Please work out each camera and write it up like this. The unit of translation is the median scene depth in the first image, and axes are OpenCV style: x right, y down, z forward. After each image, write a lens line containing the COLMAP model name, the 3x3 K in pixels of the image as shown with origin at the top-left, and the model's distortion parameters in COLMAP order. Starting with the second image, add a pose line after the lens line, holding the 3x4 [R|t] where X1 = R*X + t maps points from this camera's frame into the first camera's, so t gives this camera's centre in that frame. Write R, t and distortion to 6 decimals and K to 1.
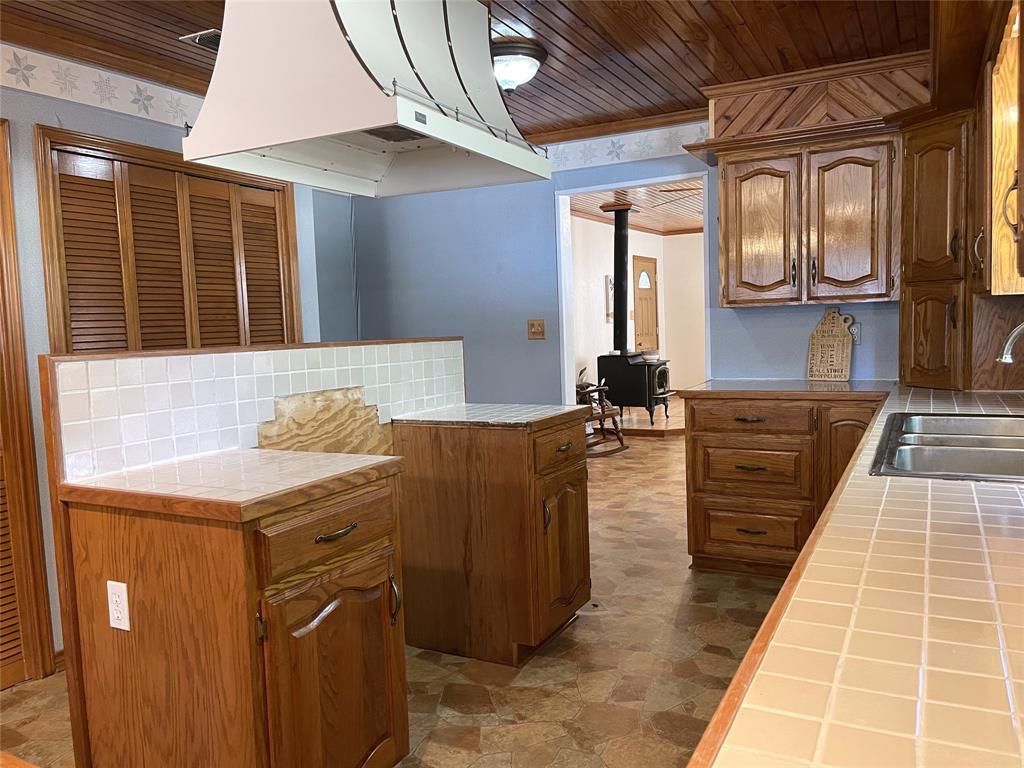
lens RADIAL K [[722.5, 0, 510.1], [0, 722.5, 365.2], [0, 0, 1]] dist [0.003867, 0.001602]
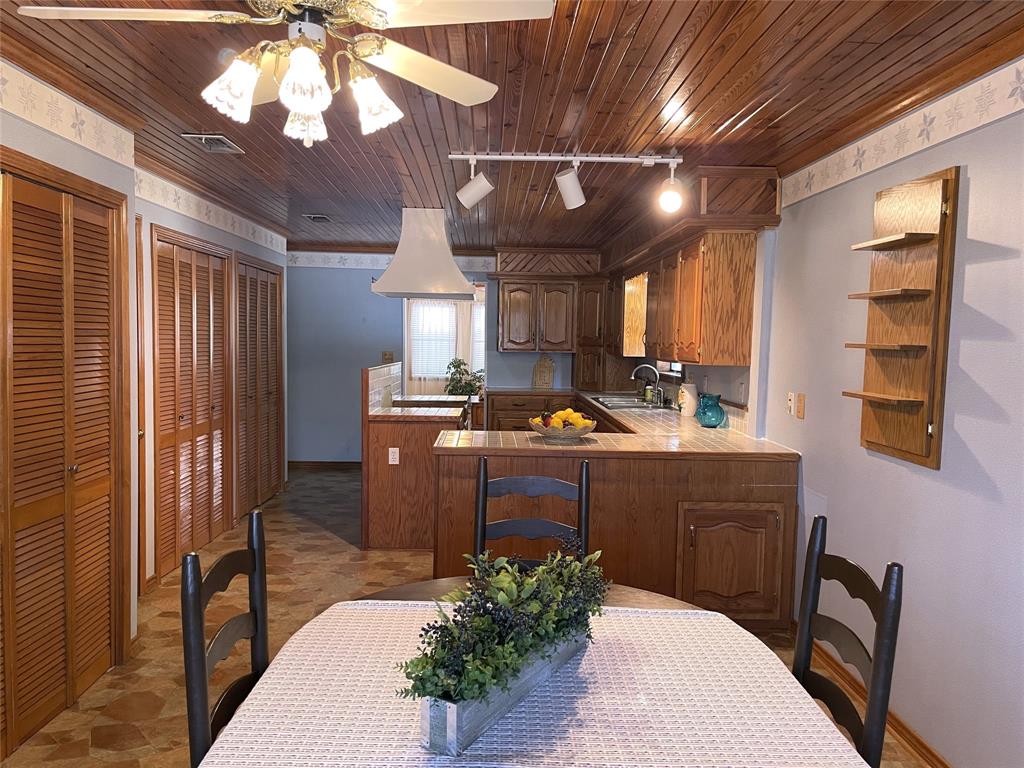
lens RADIAL K [[768.7, 0, 512.0], [0, 768.7, 384.0], [0, 0, 1]] dist [0.164584, 0.001715]
pose [[0.846913, 0.007995, 0.531671, -0.877467], [0.000575, 0.999873, -0.015952, 0.047892], [-0.531731, 0.013816, 0.846801, -0.908624]]
